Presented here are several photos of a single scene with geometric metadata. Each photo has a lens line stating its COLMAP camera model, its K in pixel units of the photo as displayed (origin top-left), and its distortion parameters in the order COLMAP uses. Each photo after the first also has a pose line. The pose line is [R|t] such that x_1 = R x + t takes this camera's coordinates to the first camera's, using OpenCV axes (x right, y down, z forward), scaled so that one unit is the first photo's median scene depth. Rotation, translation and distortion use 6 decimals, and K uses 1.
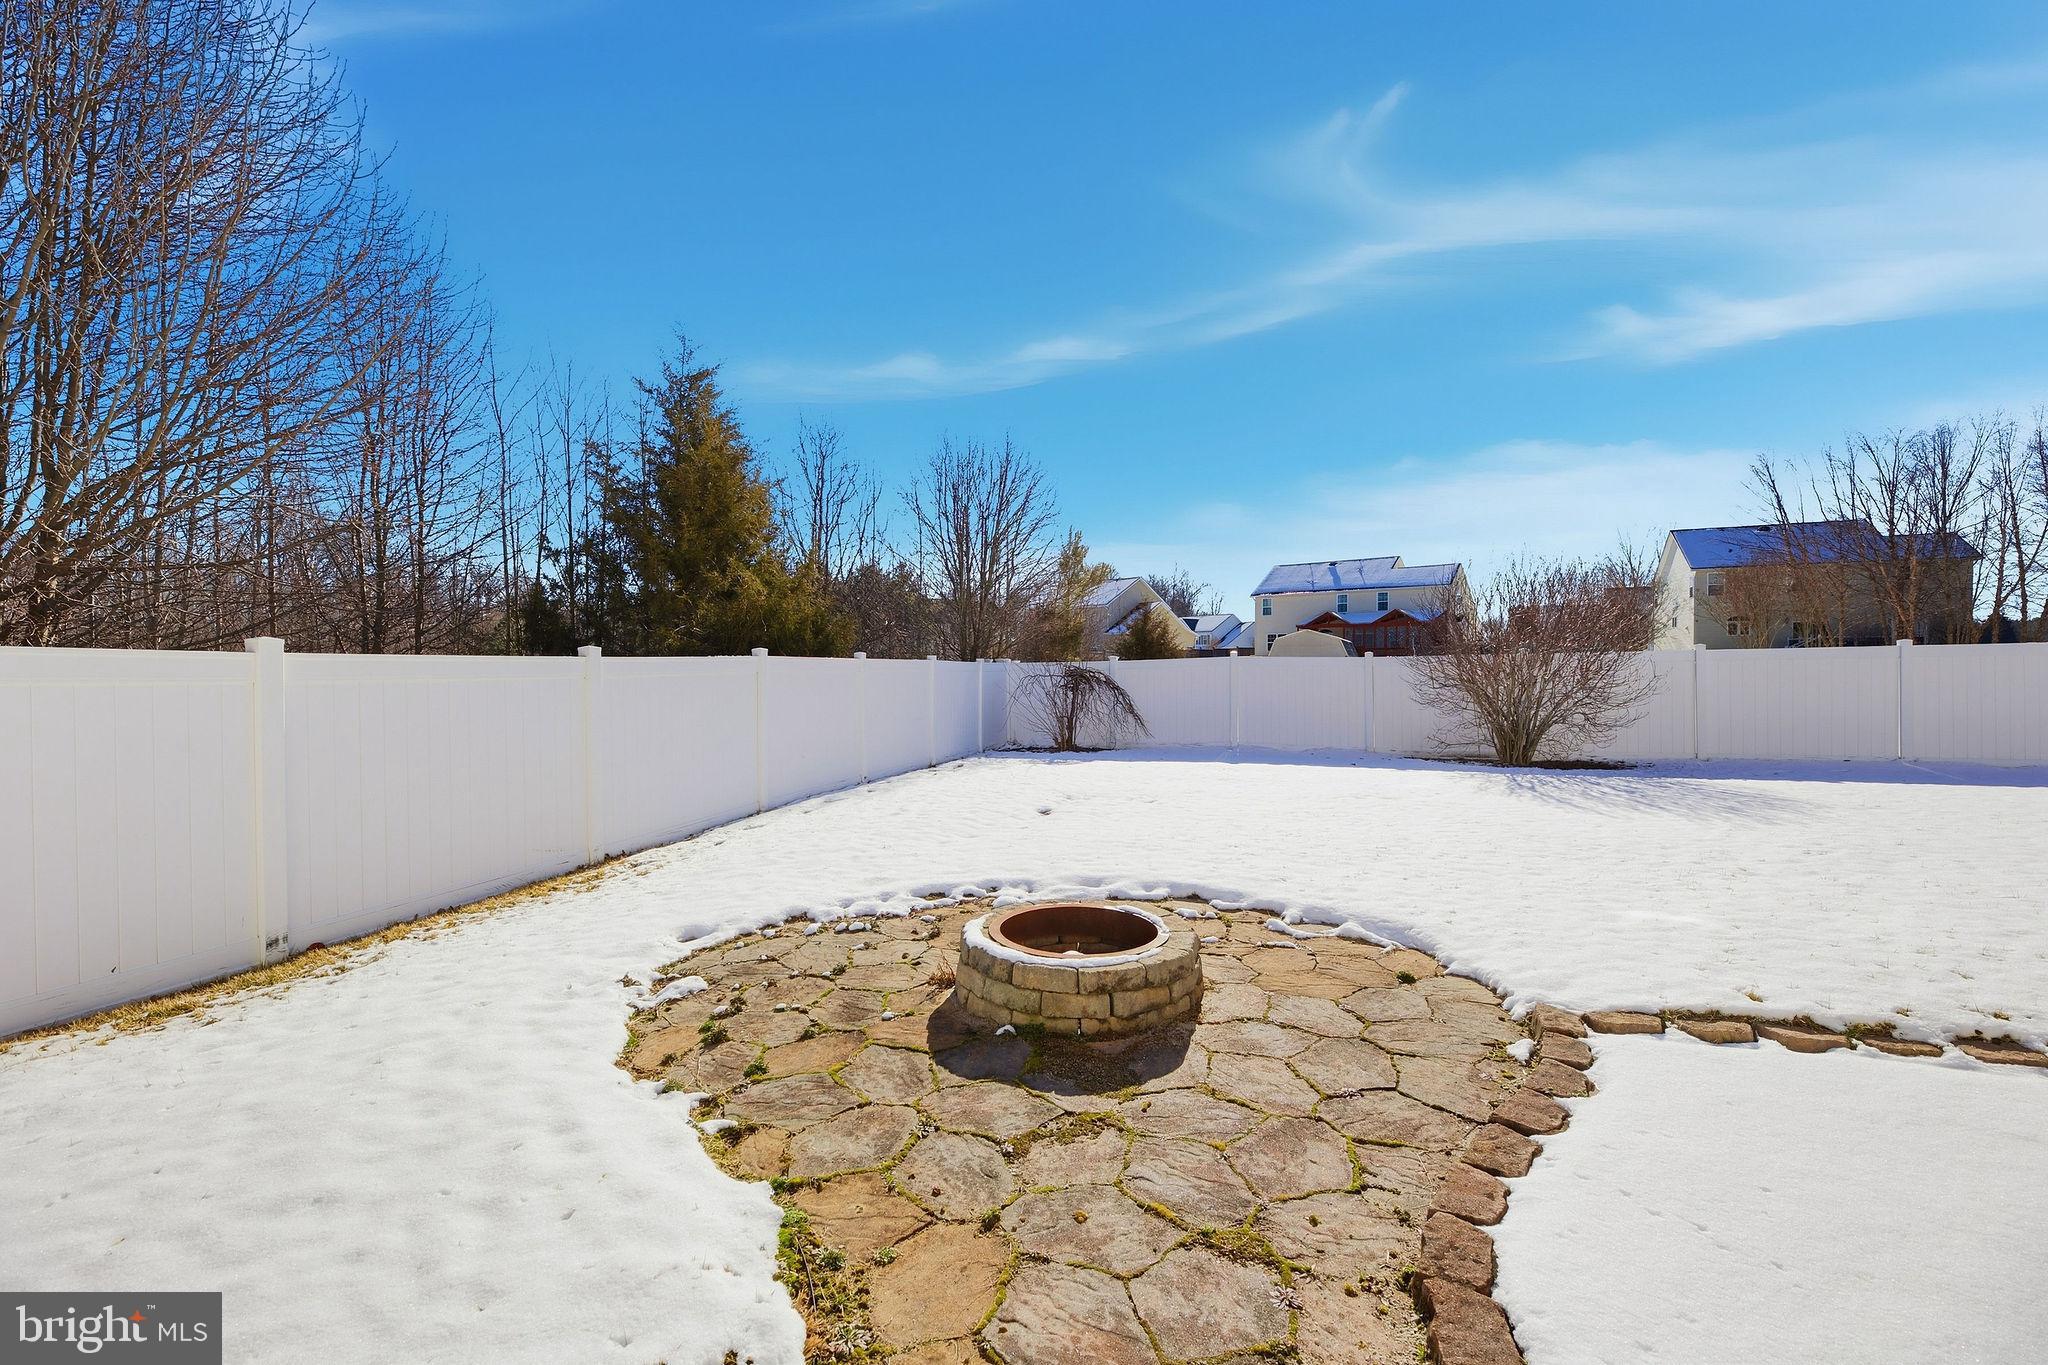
lens RADIAL K [[829.6, 0, 1024.0], [0, 829.6, 682.5], [0, 0, 1]] dist [-0.002250, -0.000486]
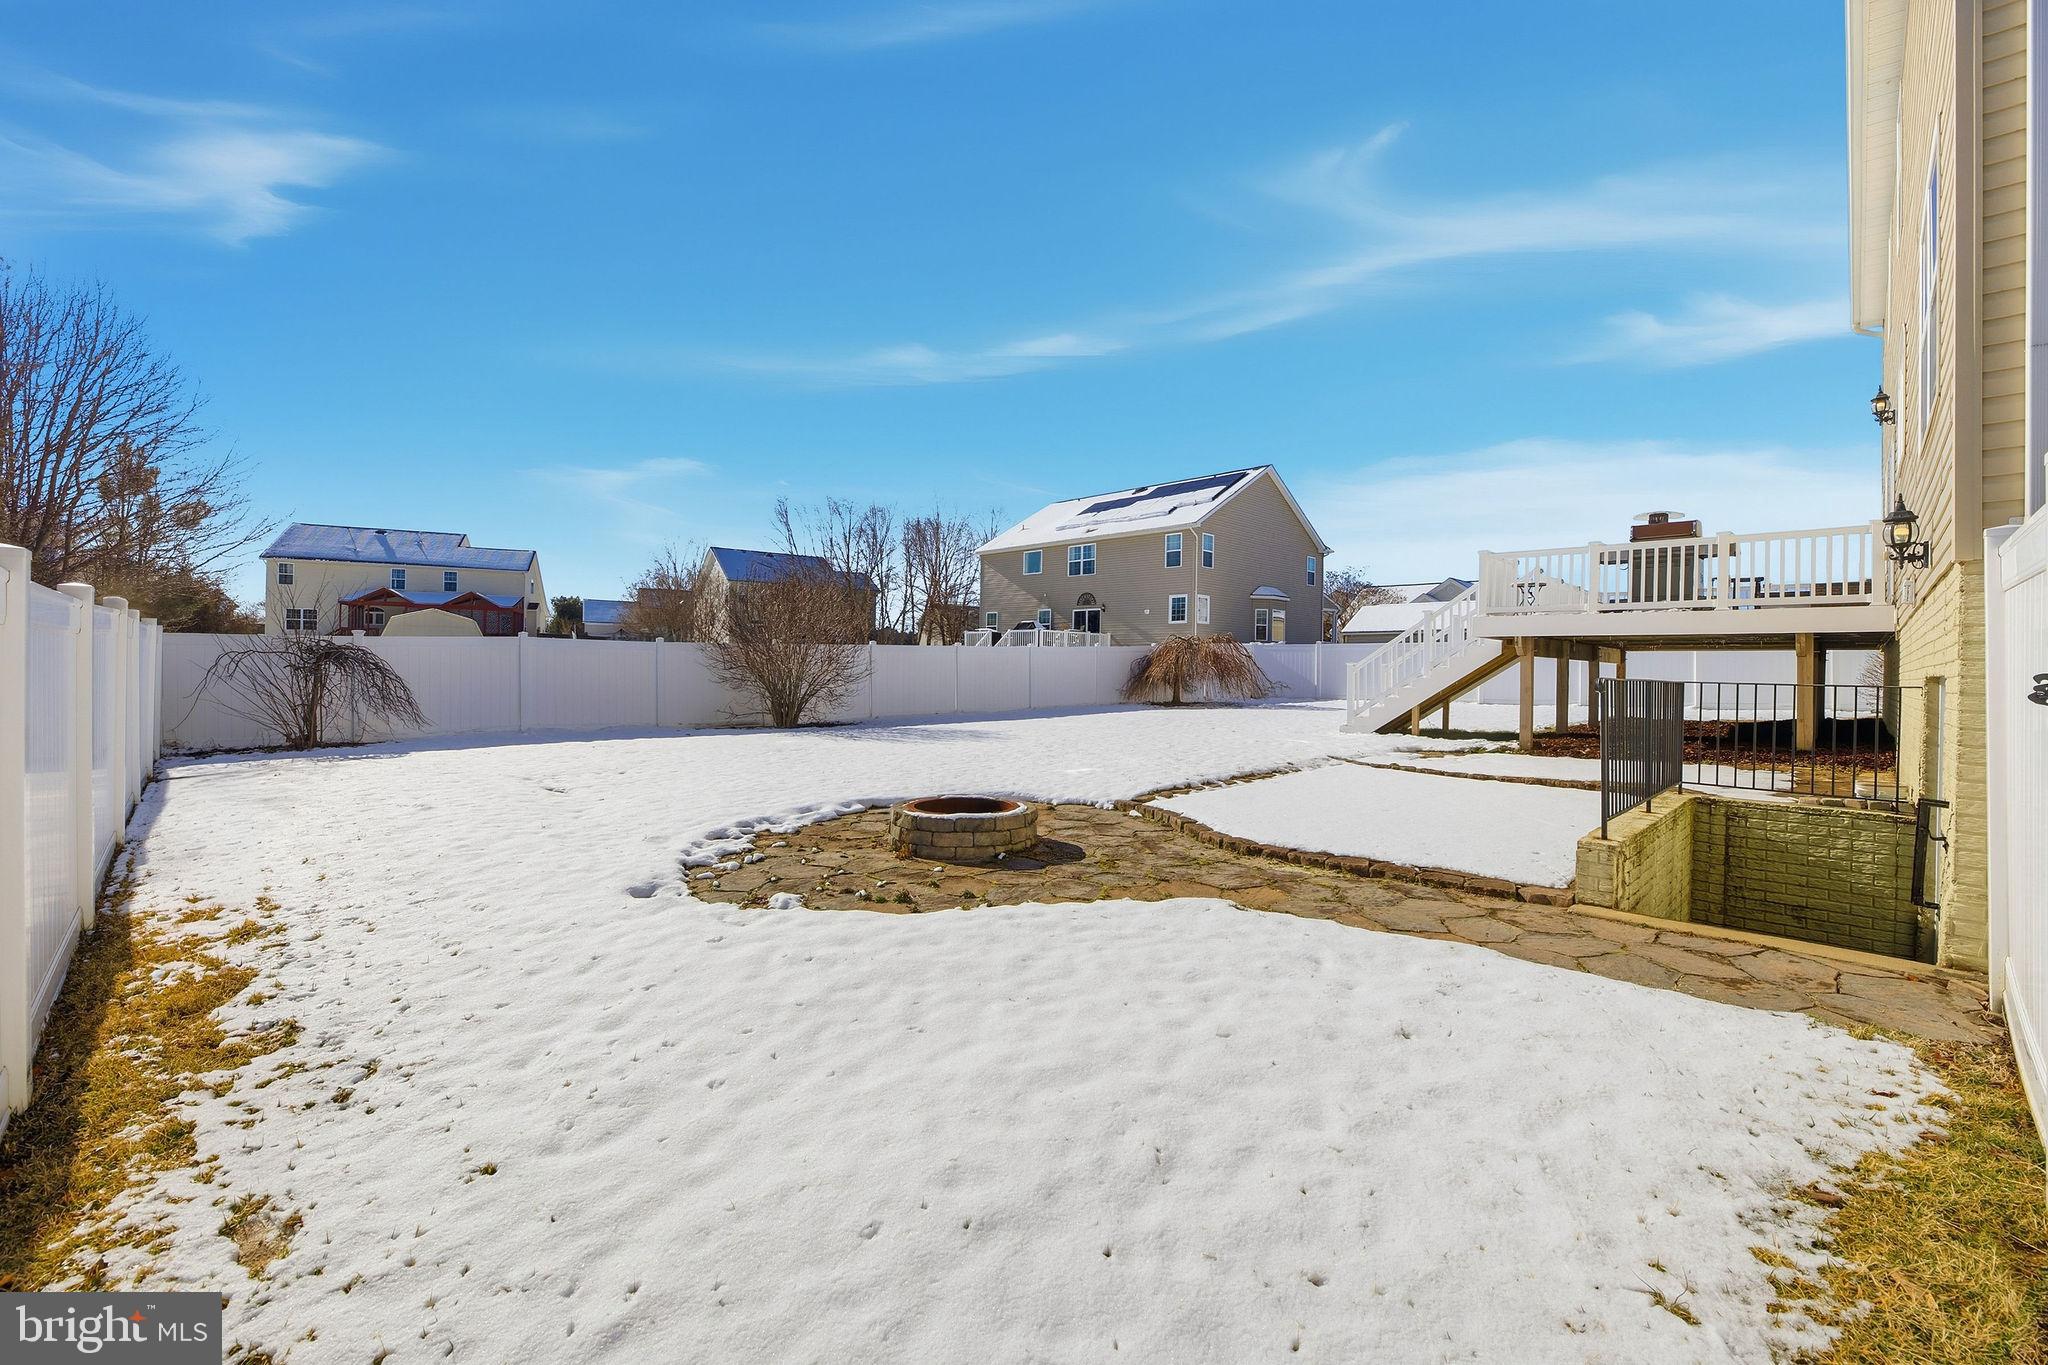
lens RADIAL K [[829.6, 0, 1024.0], [0, 829.6, 682.5], [0, 0, 1]] dist [-0.002250, -0.000486]
pose [[0.476533, -0.008060, 0.879120, -0.310031], [-0.002261, 0.999943, 0.010393, 0.010610], [-0.879154, -0.006940, 0.476487, 0.033592]]
